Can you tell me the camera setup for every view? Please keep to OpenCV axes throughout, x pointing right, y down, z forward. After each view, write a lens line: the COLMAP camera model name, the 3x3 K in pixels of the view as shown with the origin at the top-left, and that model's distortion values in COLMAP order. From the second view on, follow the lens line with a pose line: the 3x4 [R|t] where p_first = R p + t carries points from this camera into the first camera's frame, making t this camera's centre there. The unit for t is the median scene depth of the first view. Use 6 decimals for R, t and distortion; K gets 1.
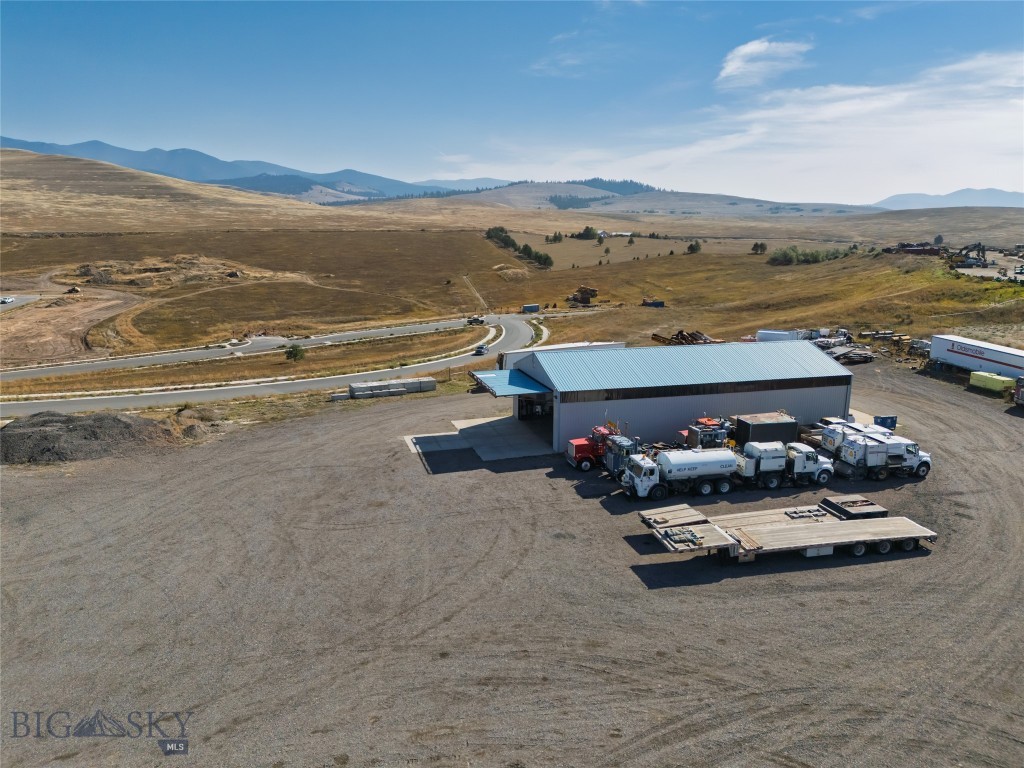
lens RADIAL K [[748.7, 0, 512.0], [0, 748.7, 384.0], [0, 0, 1]] dist [0.074966, -0.077404]
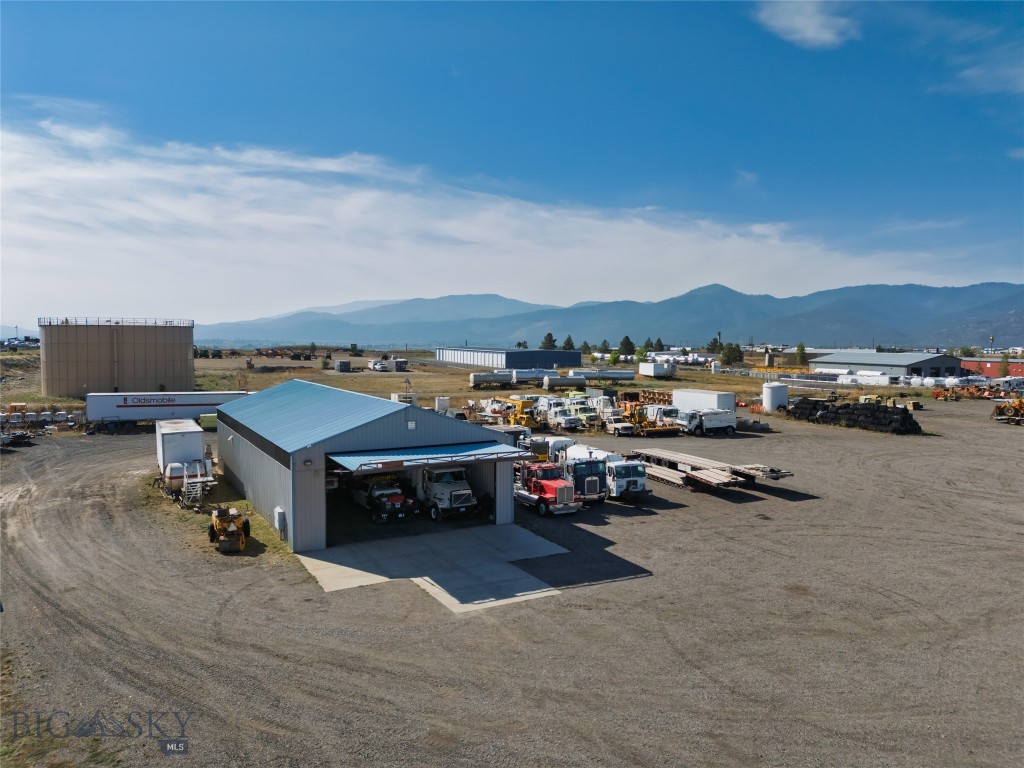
lens RADIAL K [[748.7, 0, 512.0], [0, 748.7, 384.0], [0, 0, 1]] dist [0.074966, -0.077404]
pose [[-0.206570, -0.070652, 0.975878, -0.656732], [0.199993, 0.973283, 0.112798, -0.125464], [-0.957774, 0.218469, -0.186921, 1.127496]]
